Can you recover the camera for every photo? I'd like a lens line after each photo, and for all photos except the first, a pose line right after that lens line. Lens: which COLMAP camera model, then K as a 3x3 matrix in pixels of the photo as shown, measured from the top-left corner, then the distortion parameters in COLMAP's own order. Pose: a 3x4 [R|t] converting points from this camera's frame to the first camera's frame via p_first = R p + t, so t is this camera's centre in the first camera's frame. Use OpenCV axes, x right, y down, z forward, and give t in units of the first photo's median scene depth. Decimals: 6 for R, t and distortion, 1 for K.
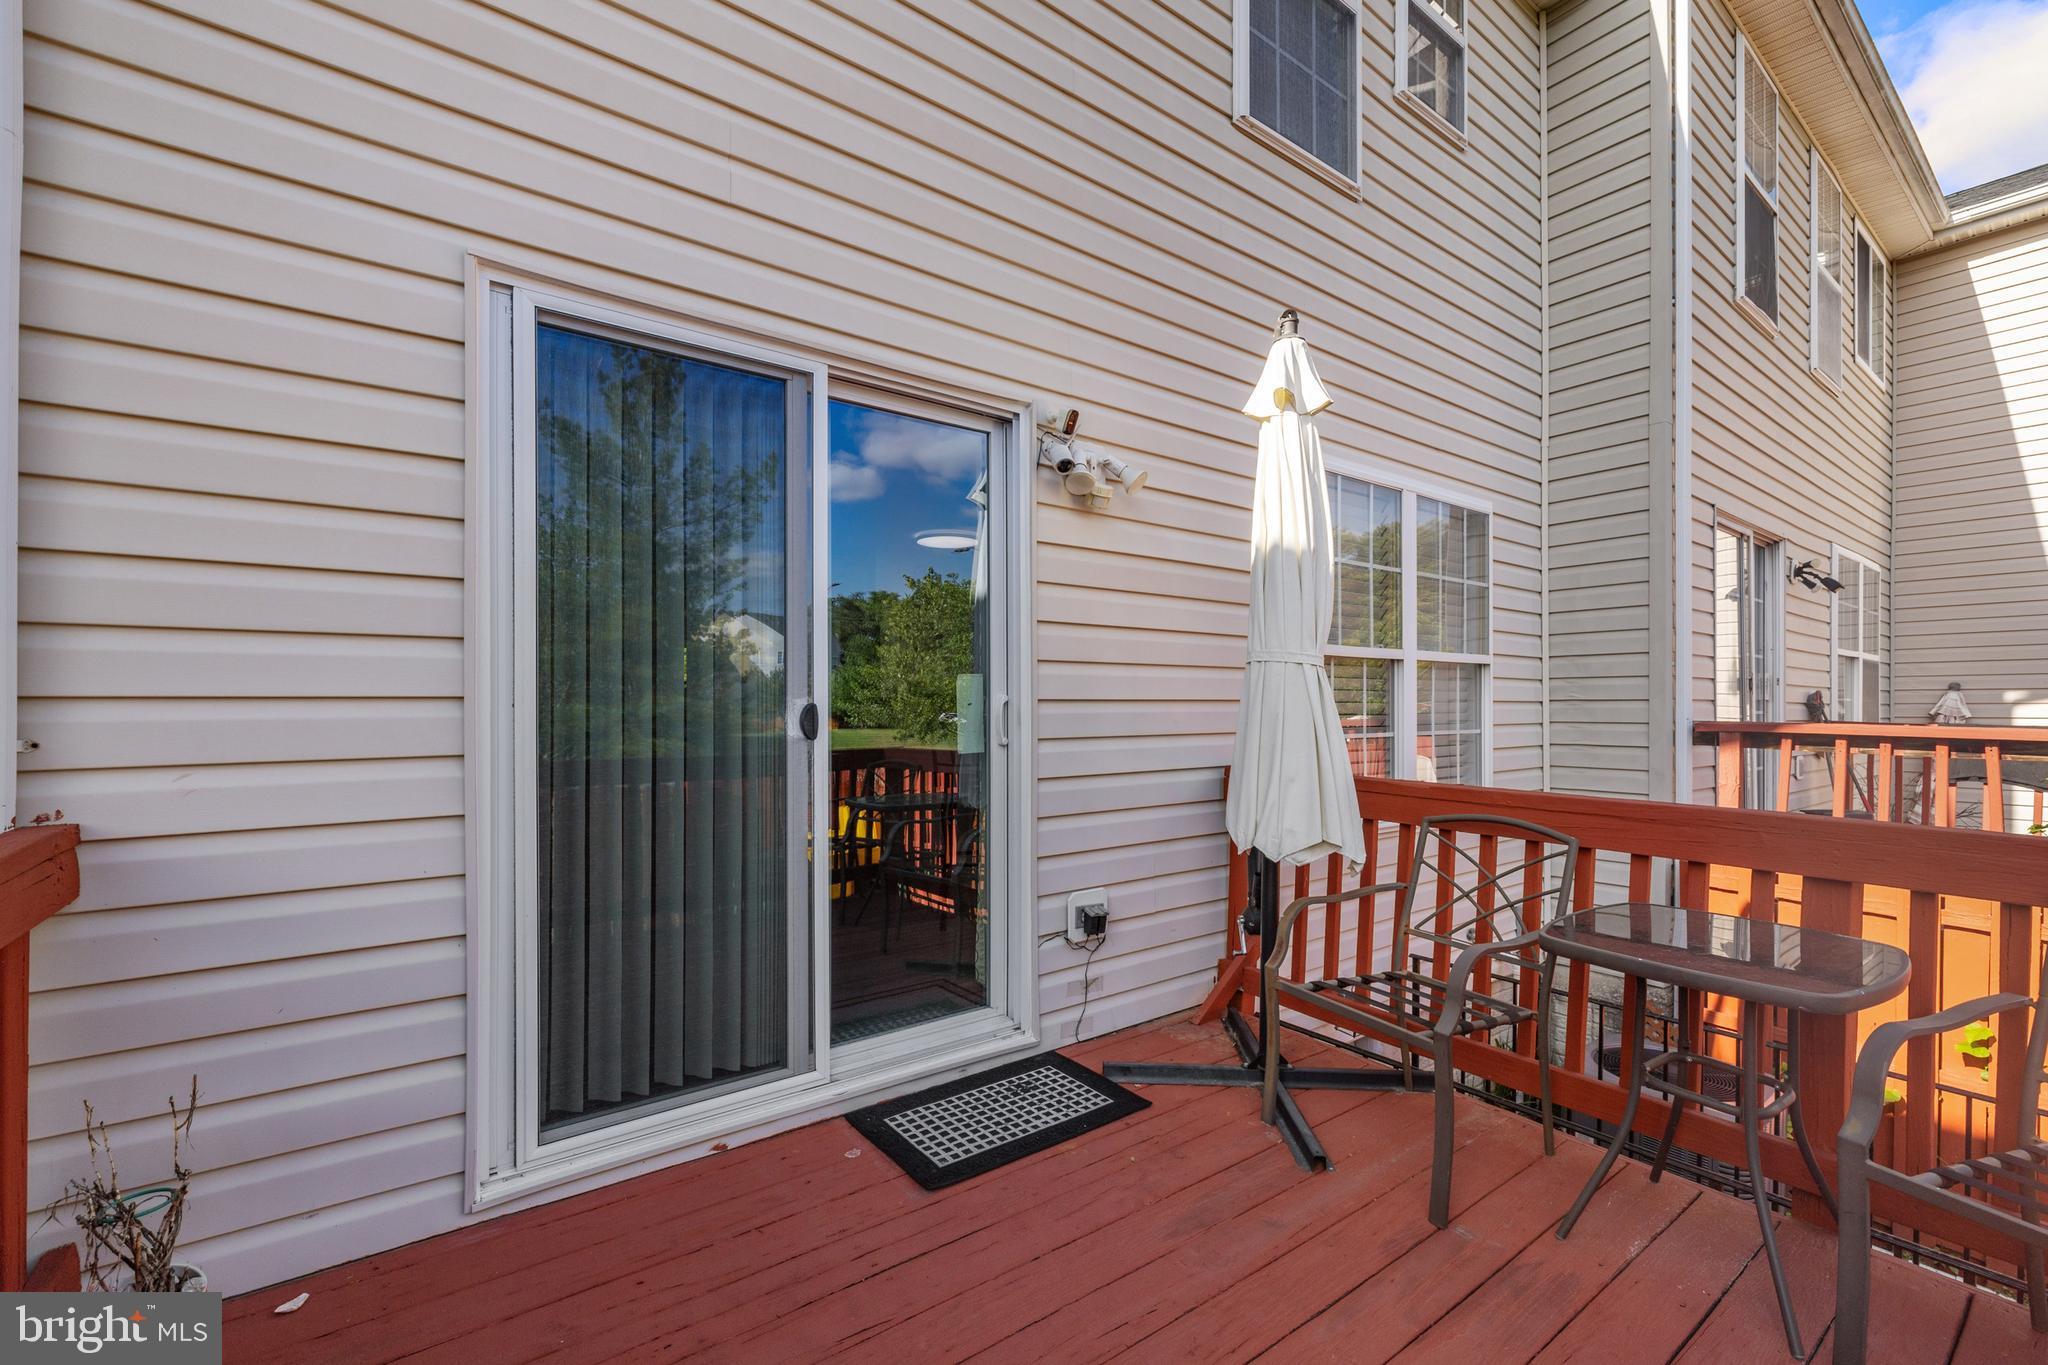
lens RADIAL K [[871.0, 0, 1022.5], [0, 871.0, 688.3], [0, 0, 1]] dist [0.001942, -0.000442]
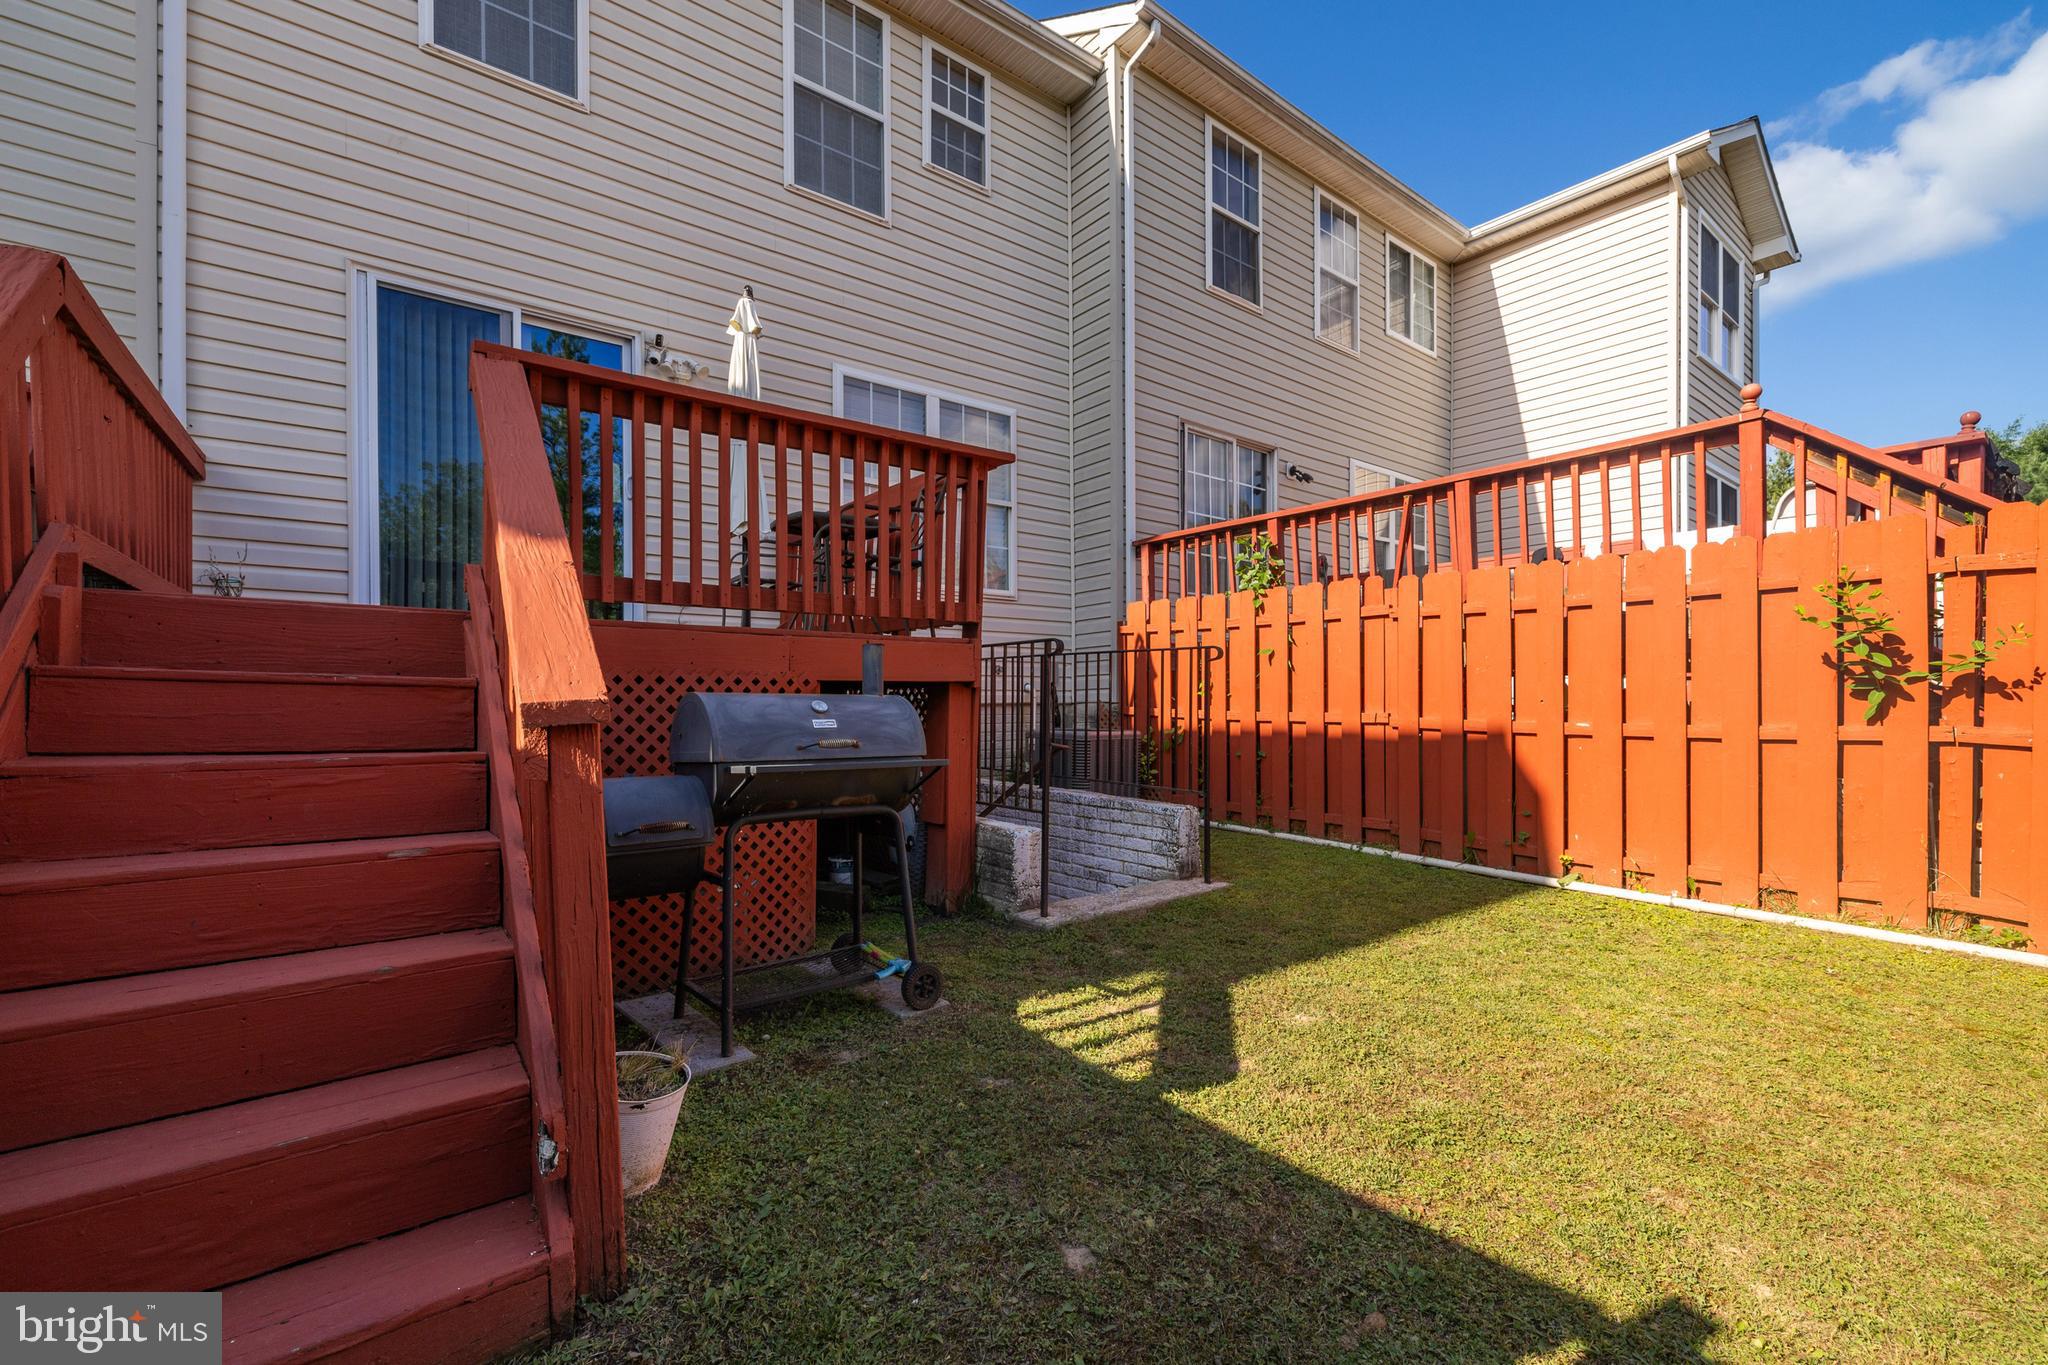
lens RADIAL K [[871.0, 0, 1029.3], [0, 871.0, 699.2], [0, 0, 1]] dist [0.001942, -0.000442]
pose [[0.999689, -0.007509, 0.023765, 1.014278], [0.007226, 0.999902, 0.011956, 0.608750], [-0.023853, -0.011780, 0.999646, -1.267894]]
